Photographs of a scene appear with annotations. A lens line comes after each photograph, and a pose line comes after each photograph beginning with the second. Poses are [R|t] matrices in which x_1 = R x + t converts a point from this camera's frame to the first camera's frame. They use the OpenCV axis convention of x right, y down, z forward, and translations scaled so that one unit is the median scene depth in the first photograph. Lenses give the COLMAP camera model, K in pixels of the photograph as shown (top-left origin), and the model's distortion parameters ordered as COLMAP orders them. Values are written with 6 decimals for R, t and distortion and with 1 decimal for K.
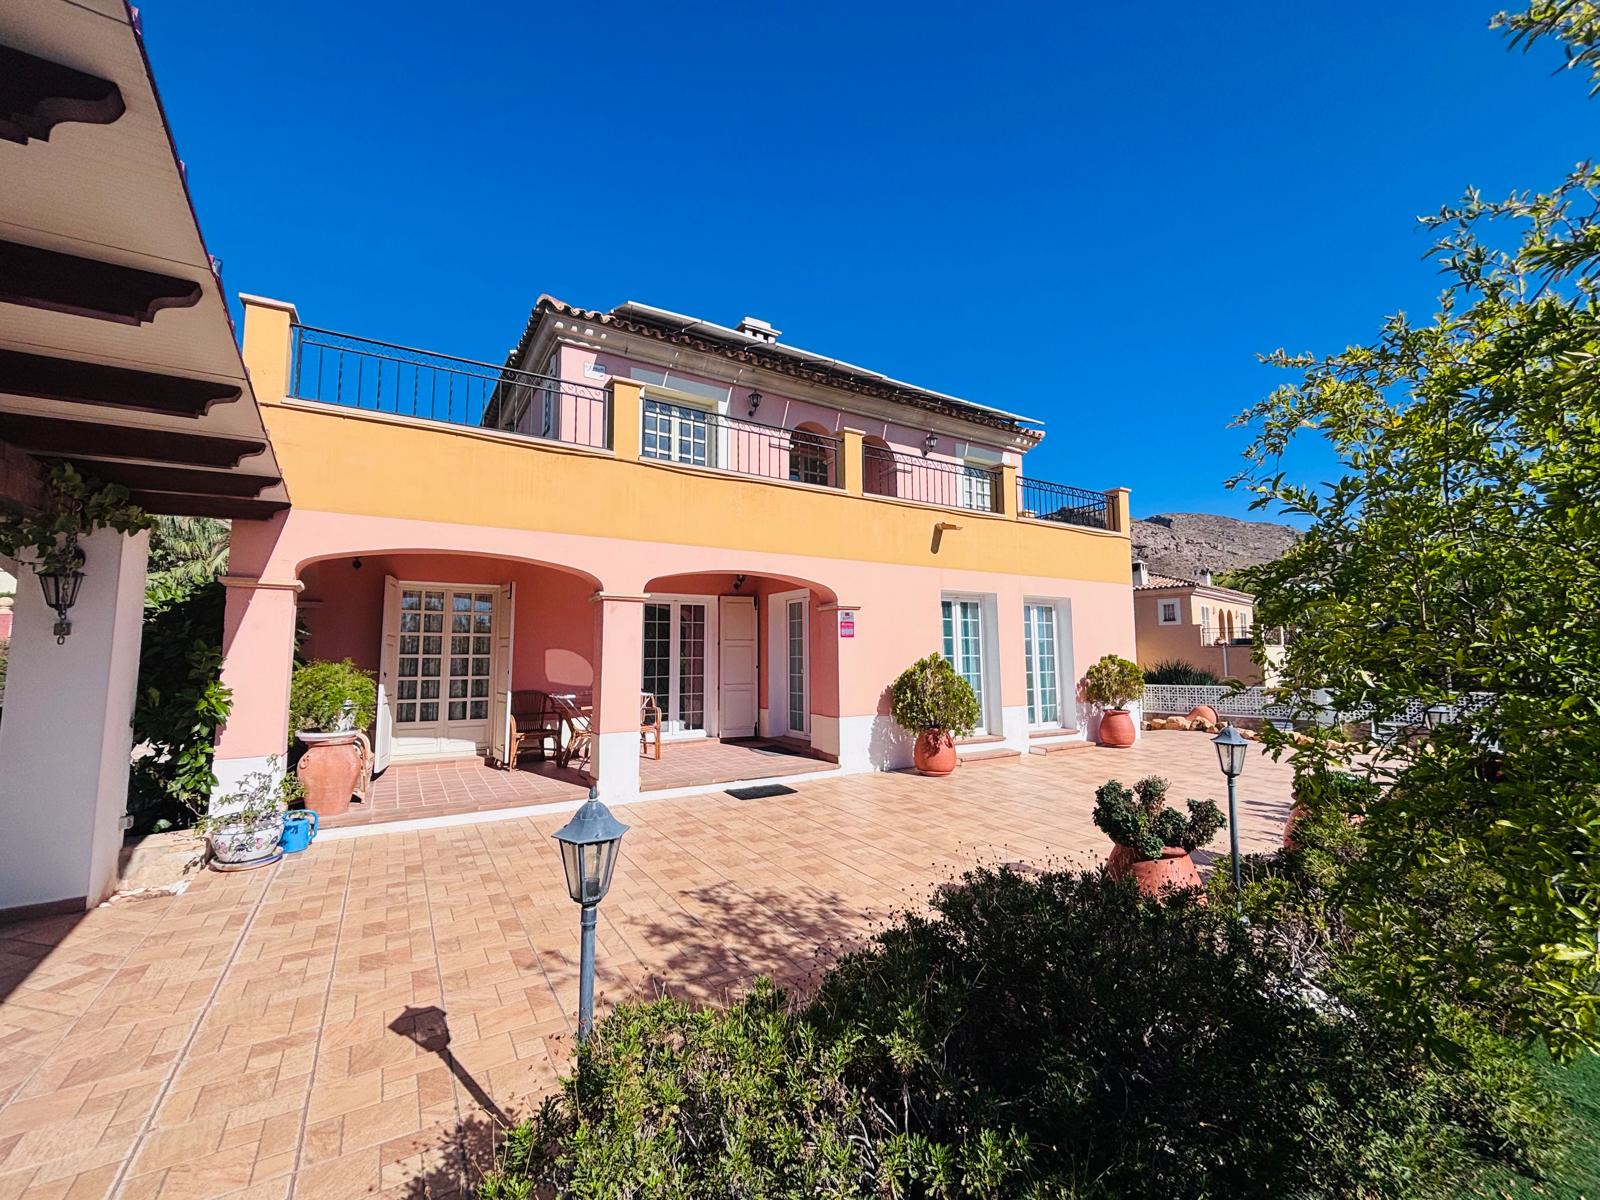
lens RADIAL K [[655.8, 0, 794.8], [0, 655.8, 592.5], [0, 0, 1]] dist [-0.017971, 0.010511]
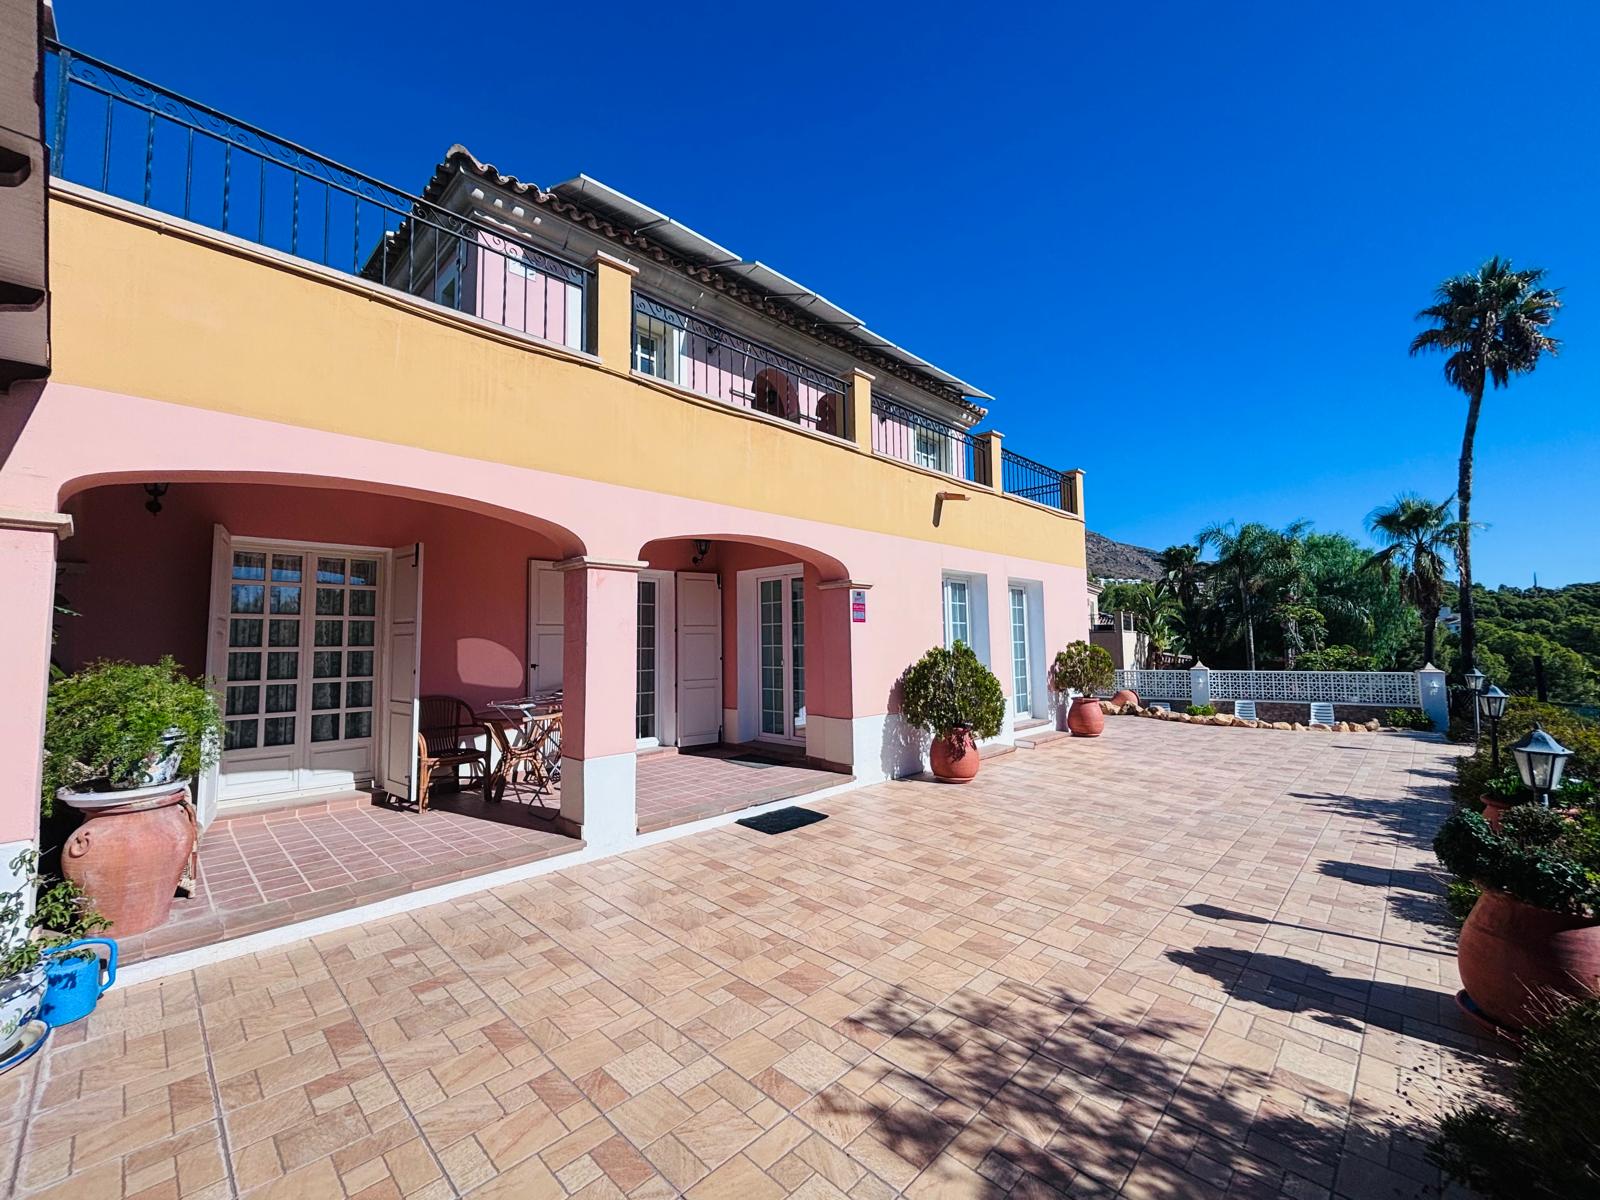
lens RADIAL K [[655.8, 0, 794.8], [0, 655.8, 592.5], [0, 0, 1]] dist [-0.017971, 0.010511]
pose [[0.970485, 0.011678, 0.240878, -0.210528], [-0.016627, 0.999690, 0.018522, 0.017760], [-0.240587, -0.021981, 0.970379, 0.225289]]
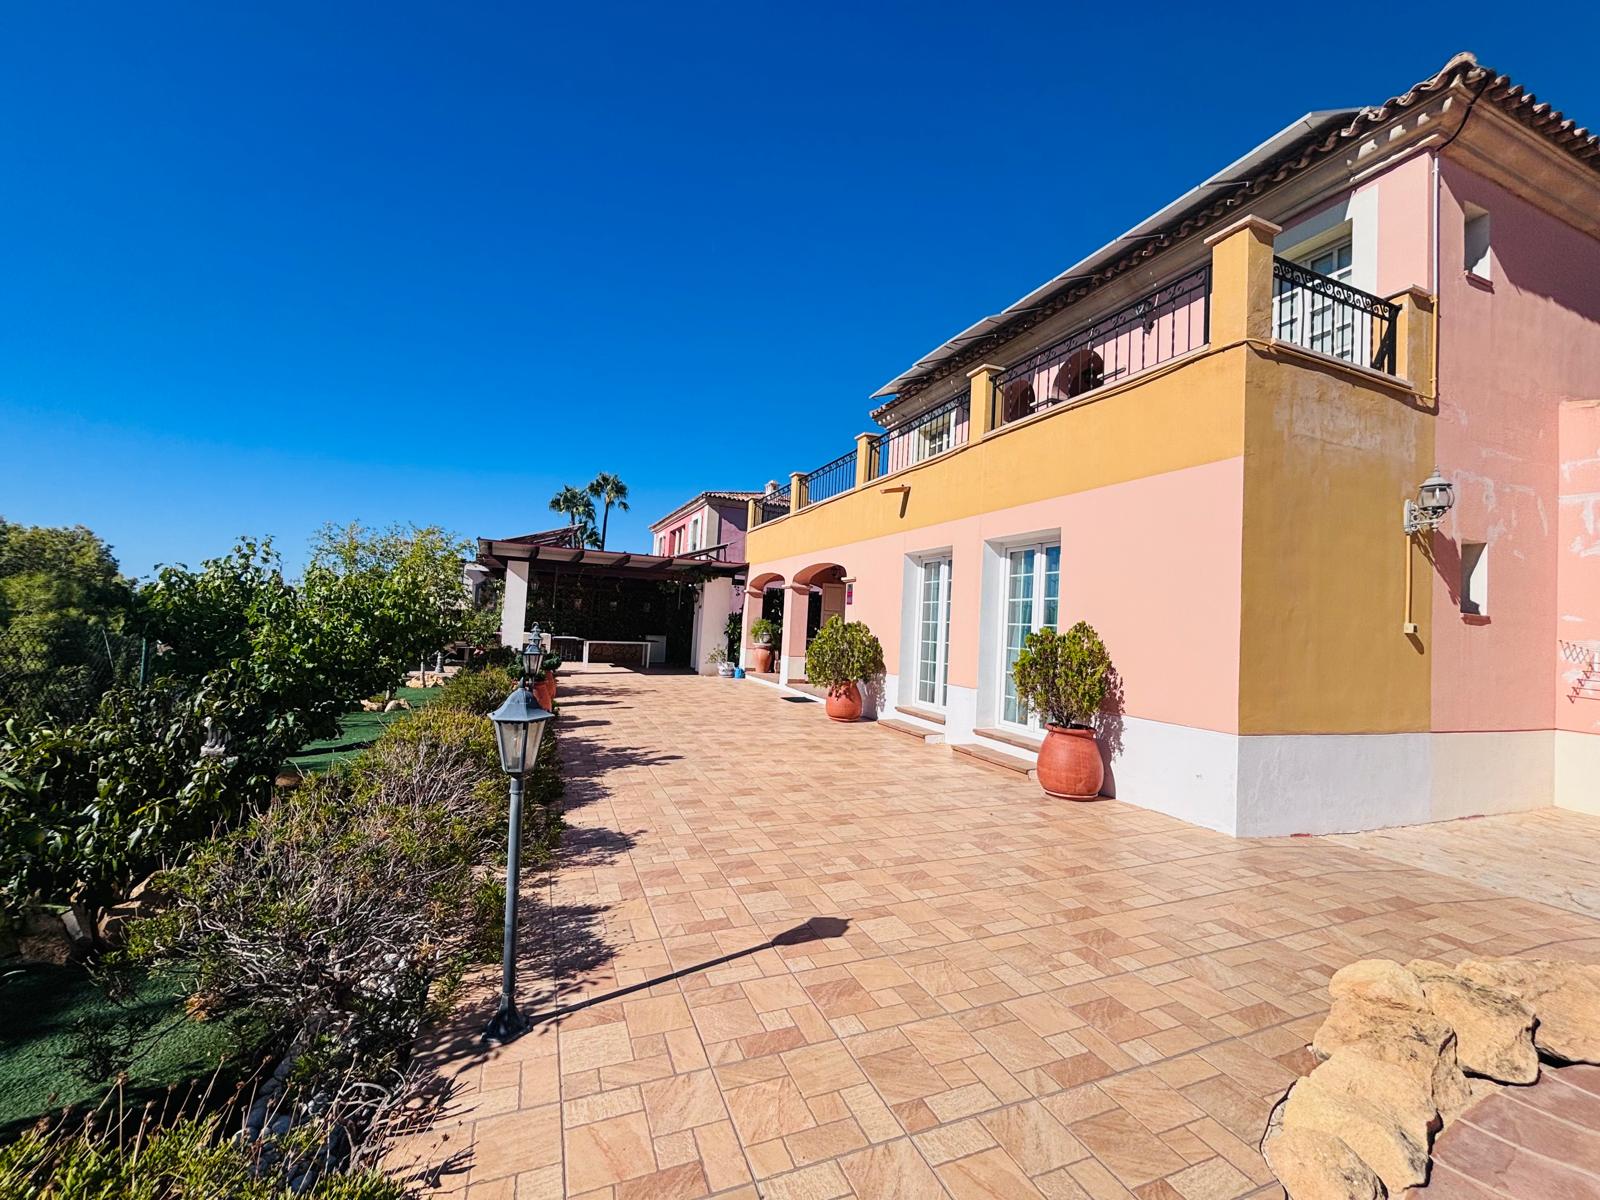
lens RADIAL K [[655.8, 0, 794.8], [0, 655.8, 592.5], [0, 0, 1]] dist [-0.017971, 0.010511]
pose [[-0.181835, -0.060451, -0.981469, 1.390261], [0.032557, 0.997191, -0.067451, 0.132924], [0.982790, -0.044219, -0.179357, 1.160521]]
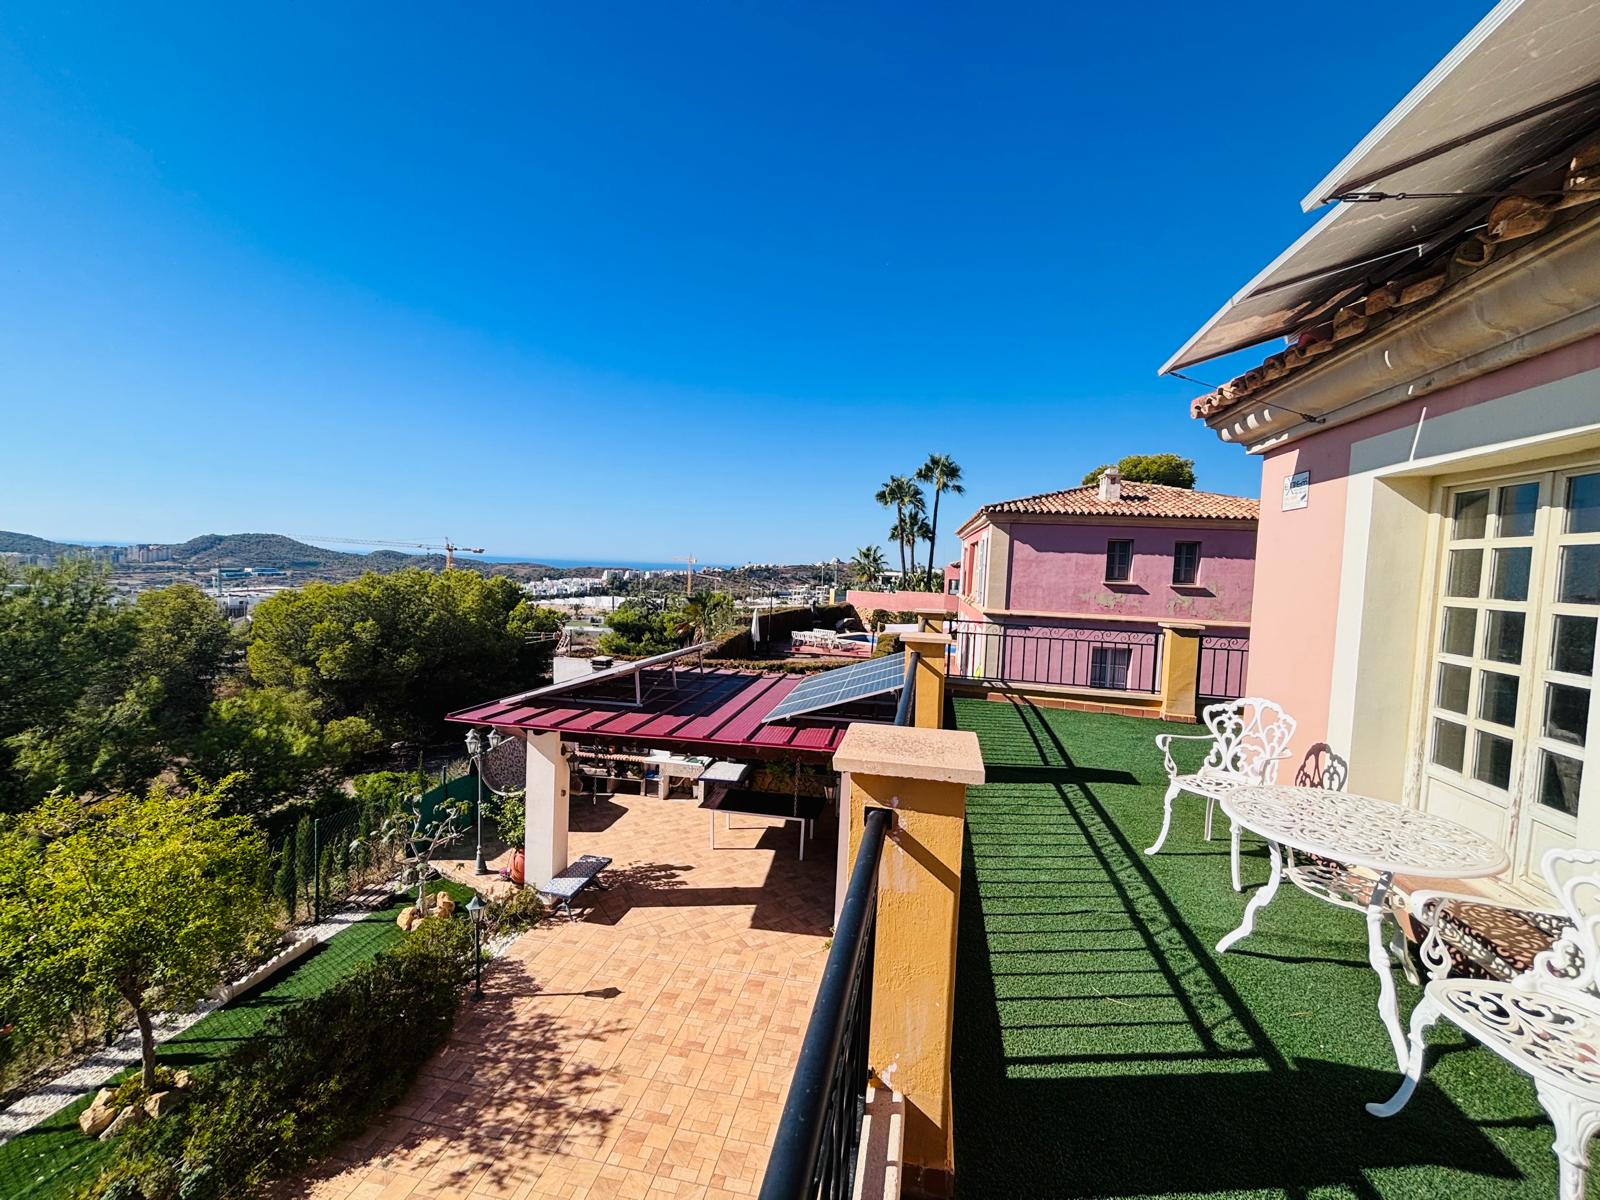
lens RADIAL K [[650.9, 0, 794.1], [0, 650.9, 598.1], [0, 0, 1]] dist [-0.001828, 0.000911]
pose [[-0.696096, 0.012413, -0.717841, 0.282756], [0.025911, 0.999633, -0.007841, -0.304814], [0.717481, -0.024058, -0.696162, 1.205477]]
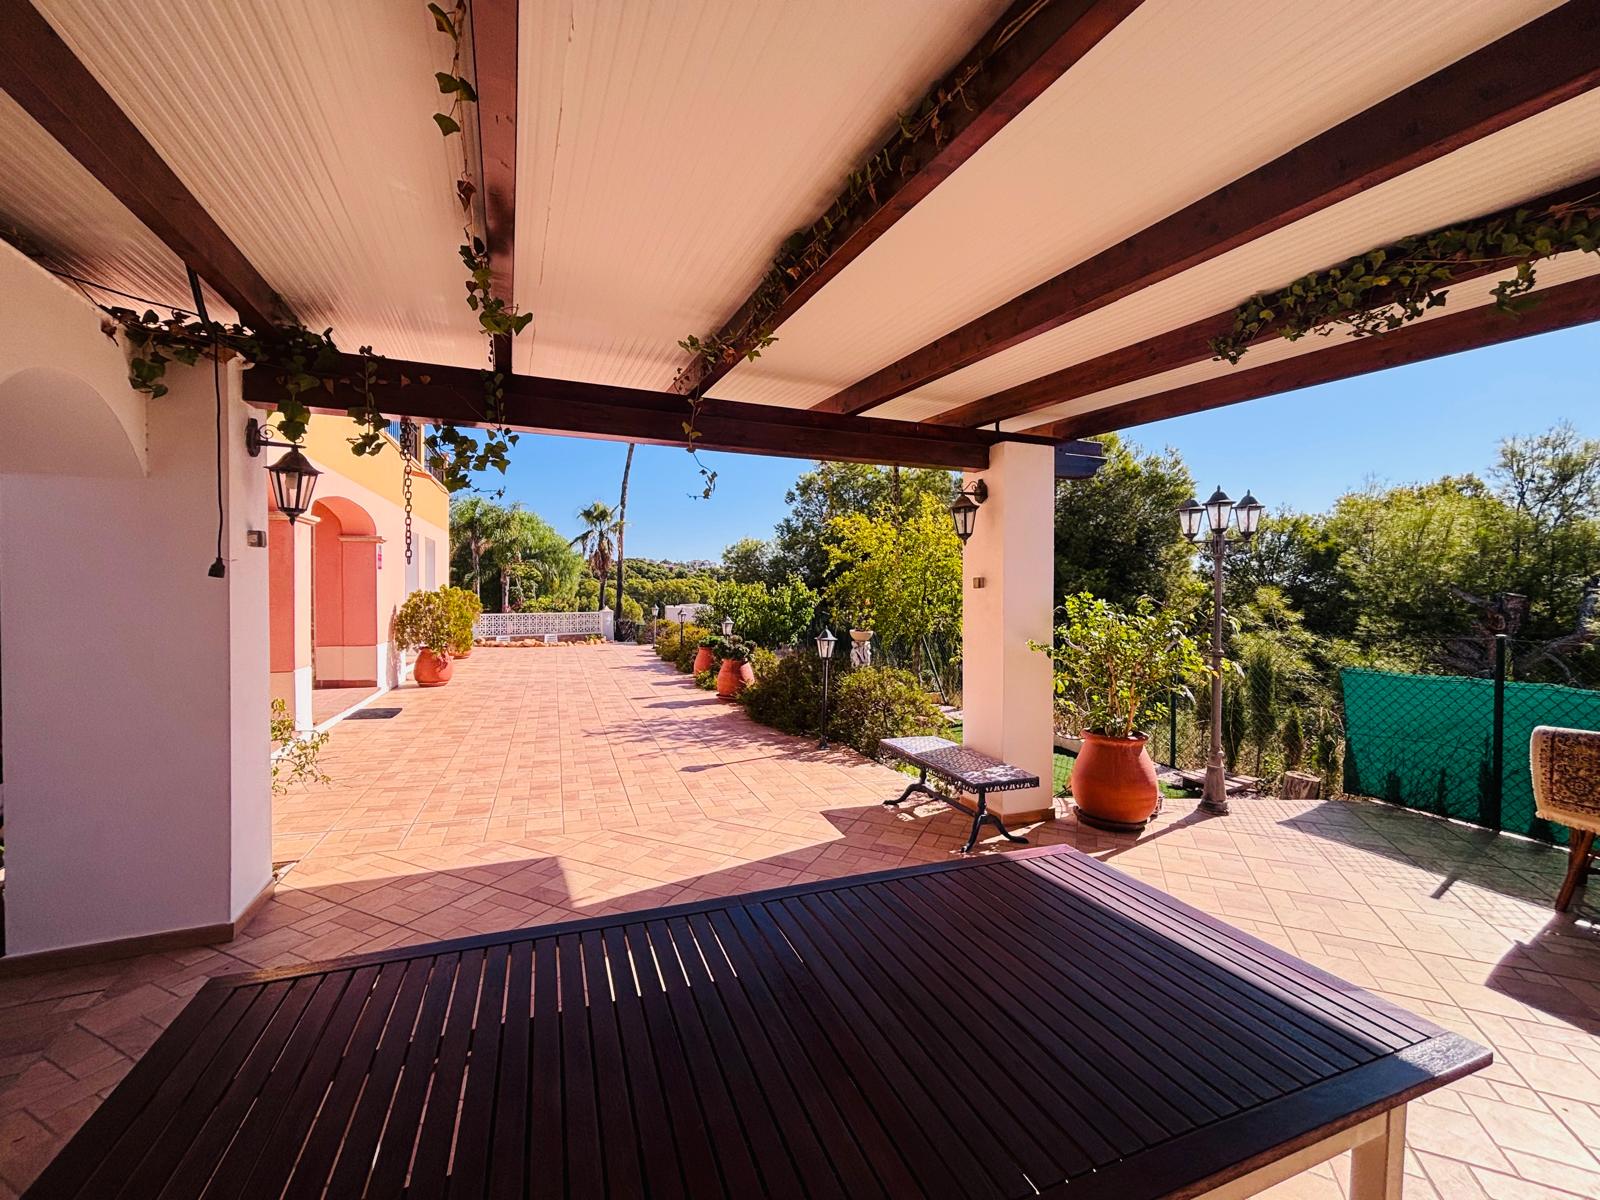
lens RADIAL K [[655.8, 0, 794.8], [0, 655.8, 592.5], [0, 0, 1]] dist [-0.017971, 0.010511]
pose [[0.195459, 0.002906, 0.980708, -0.892978], [-0.099807, 0.994863, 0.016944, 0.021012], [-0.975620, -0.101193, 0.194744, 0.130964]]
